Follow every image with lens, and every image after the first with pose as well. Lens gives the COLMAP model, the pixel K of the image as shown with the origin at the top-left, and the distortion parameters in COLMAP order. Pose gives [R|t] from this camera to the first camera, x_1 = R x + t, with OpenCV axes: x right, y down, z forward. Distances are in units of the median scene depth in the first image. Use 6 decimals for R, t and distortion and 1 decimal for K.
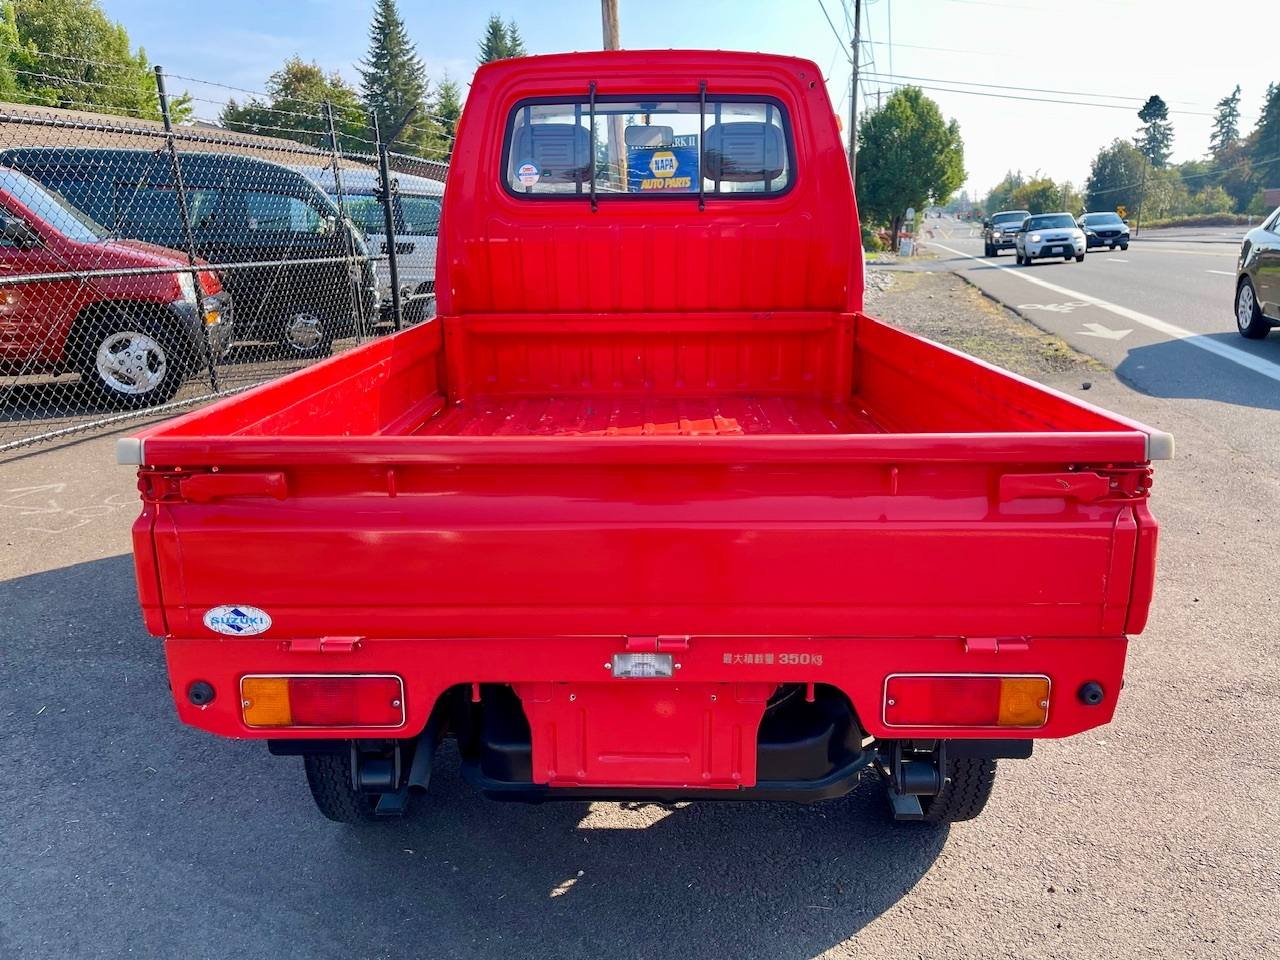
lens RADIAL K [[964.7, 0, 634.7], [0, 964.7, 477.6], [0, 0, 1]] dist [0.067957, -0.095789]
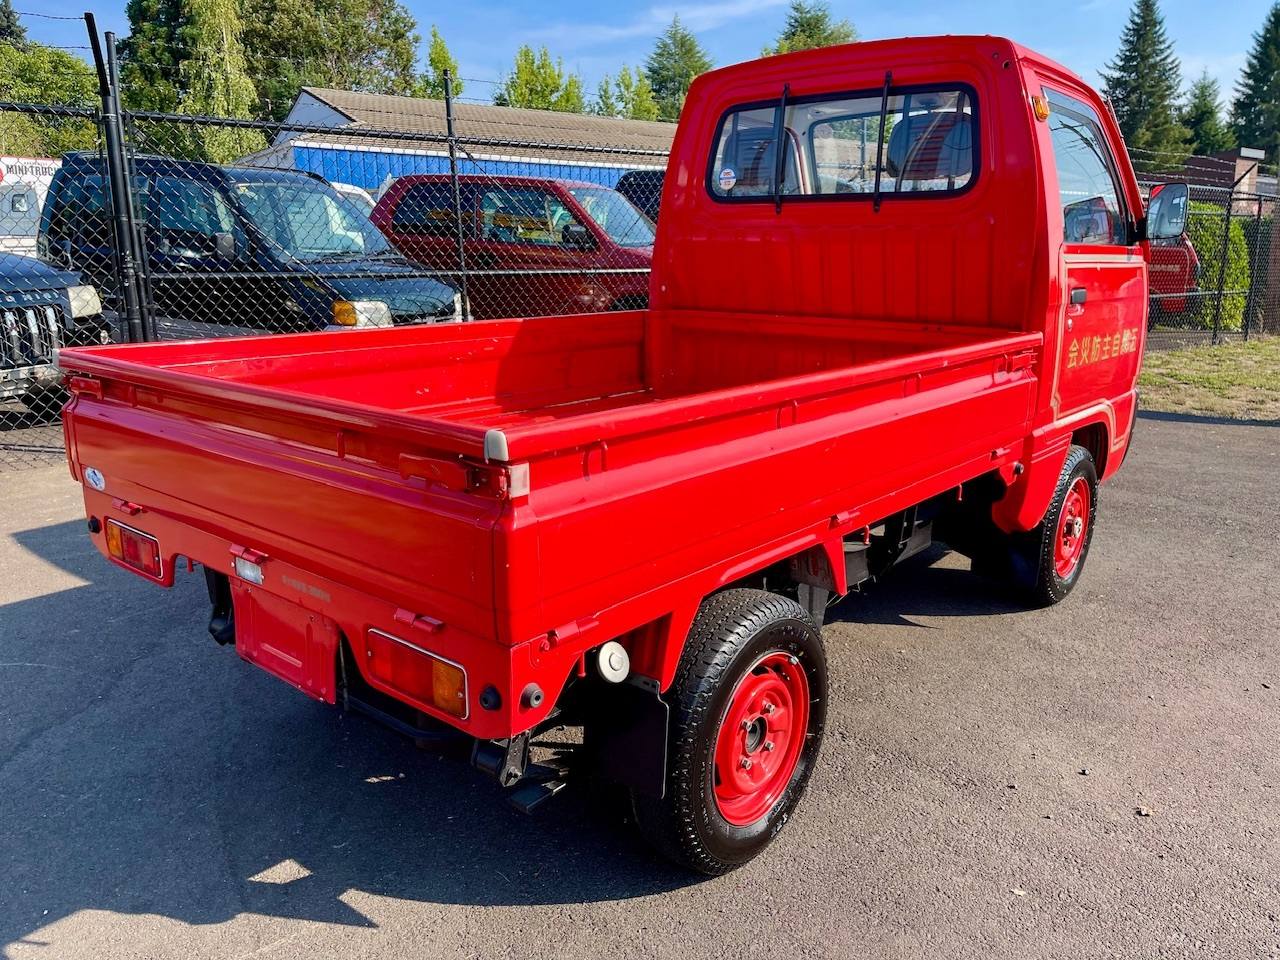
lens RADIAL K [[964.7, 0, 643.5], [0, 964.7, 472.0], [0, 0, 1]] dist [0.067957, -0.095789]
pose [[0.780932, 0.156891, -0.604591, 0.458593], [-0.167202, 0.985124, 0.039670, -0.025362], [0.601821, 0.070110, 0.795548, 0.126289]]
